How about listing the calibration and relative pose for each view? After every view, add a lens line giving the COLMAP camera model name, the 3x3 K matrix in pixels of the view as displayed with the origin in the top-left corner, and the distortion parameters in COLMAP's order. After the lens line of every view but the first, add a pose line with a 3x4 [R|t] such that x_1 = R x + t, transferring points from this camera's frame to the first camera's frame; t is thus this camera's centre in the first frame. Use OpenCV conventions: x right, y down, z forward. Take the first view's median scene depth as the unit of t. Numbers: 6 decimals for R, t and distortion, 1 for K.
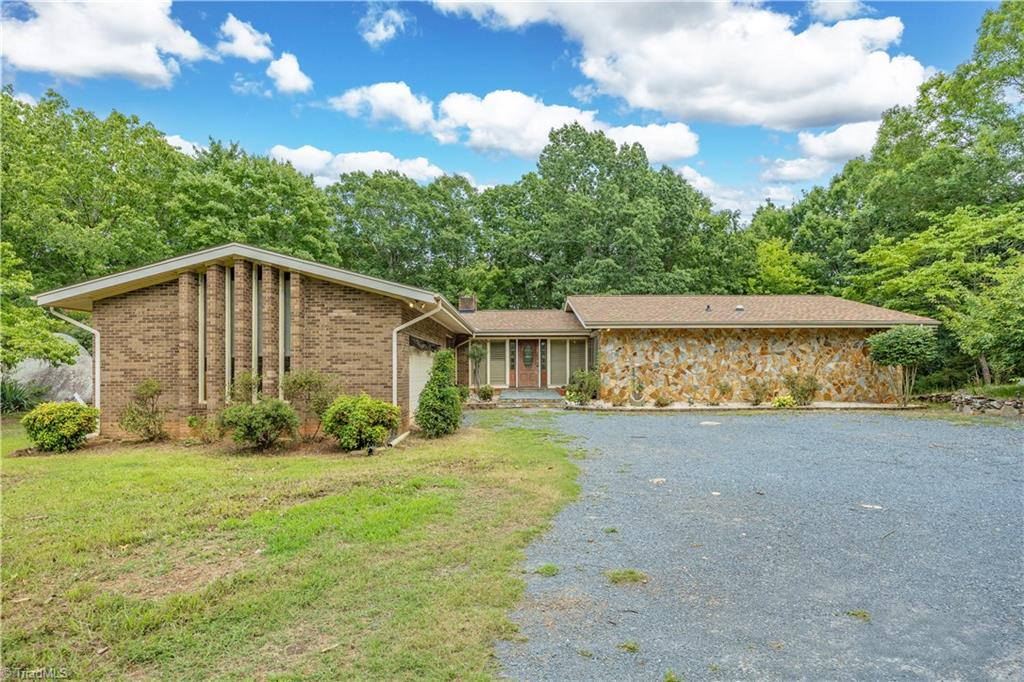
lens RADIAL K [[561.8, 0, 519.0], [0, 561.8, 382.1], [0, 0, 1]] dist [-0.030706, -0.000653]
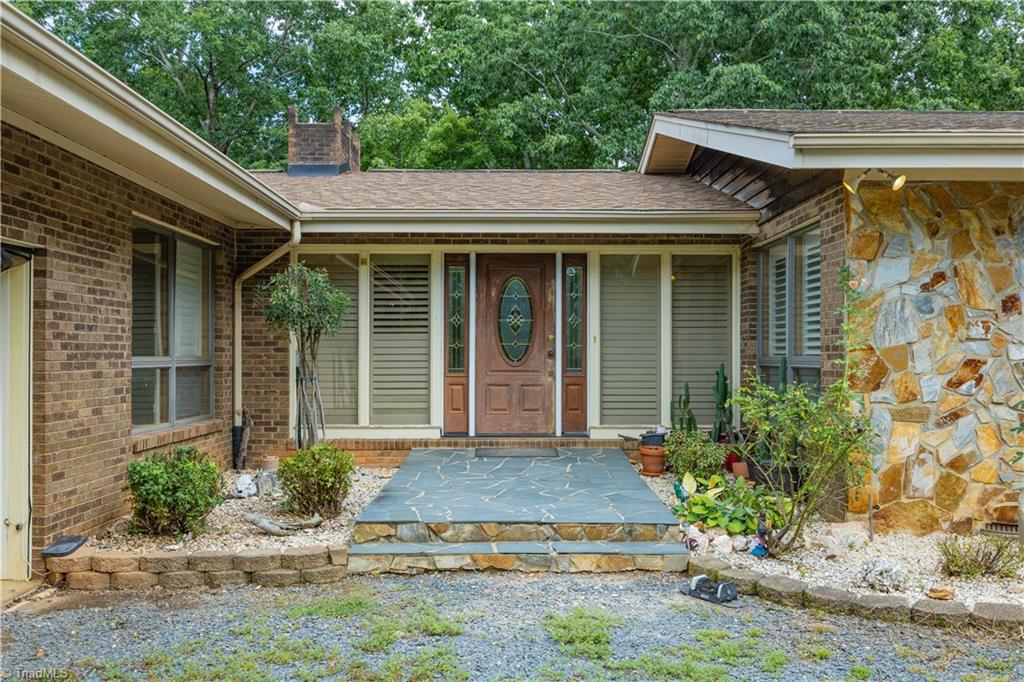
lens RADIAL K [[1029.7, 0, 509.8], [0, 1029.7, 344.6], [0, 0, 1]] dist [0.018384, 0.000000]
pose [[0.999934, 0.002137, -0.011333, 0.022636], [-0.002483, 0.999529, -0.030584, -0.022137], [0.011262, 0.030610, 0.999468, 0.609648]]
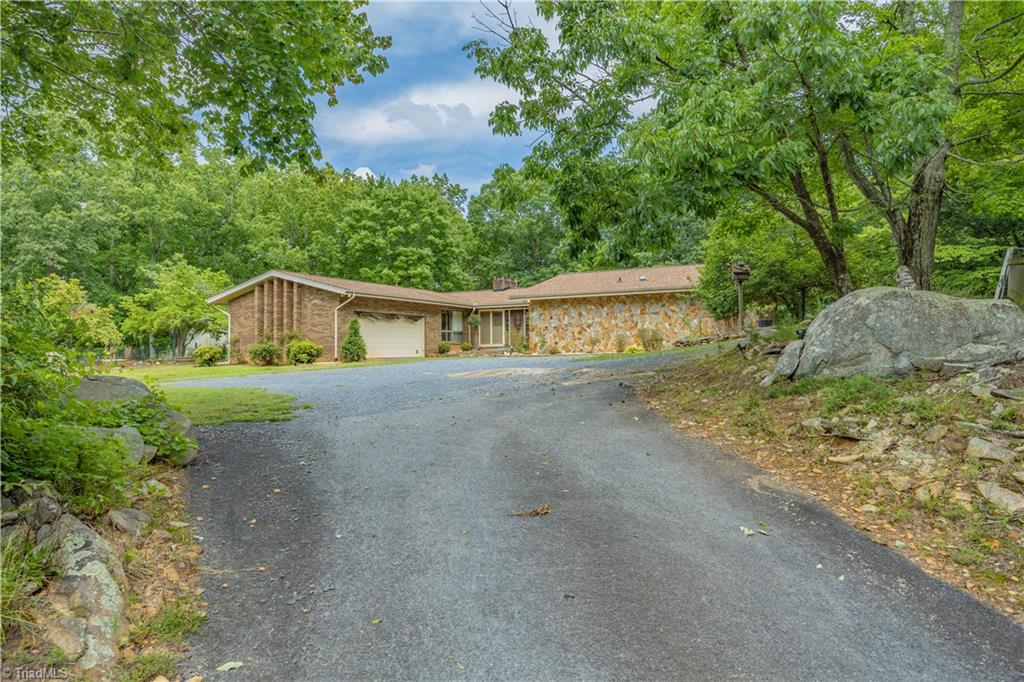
lens RADIAL K [[653.3, 0, 512.4], [0, 653.3, 340.8], [0, 0, 1]] dist [-0.004159, -0.000380]
pose [[0.884196, -0.016844, -0.466812, 0.865147], [0.000890, 0.999409, -0.034376, 0.061019], [0.467115, 0.029980, 0.883688, -0.452519]]
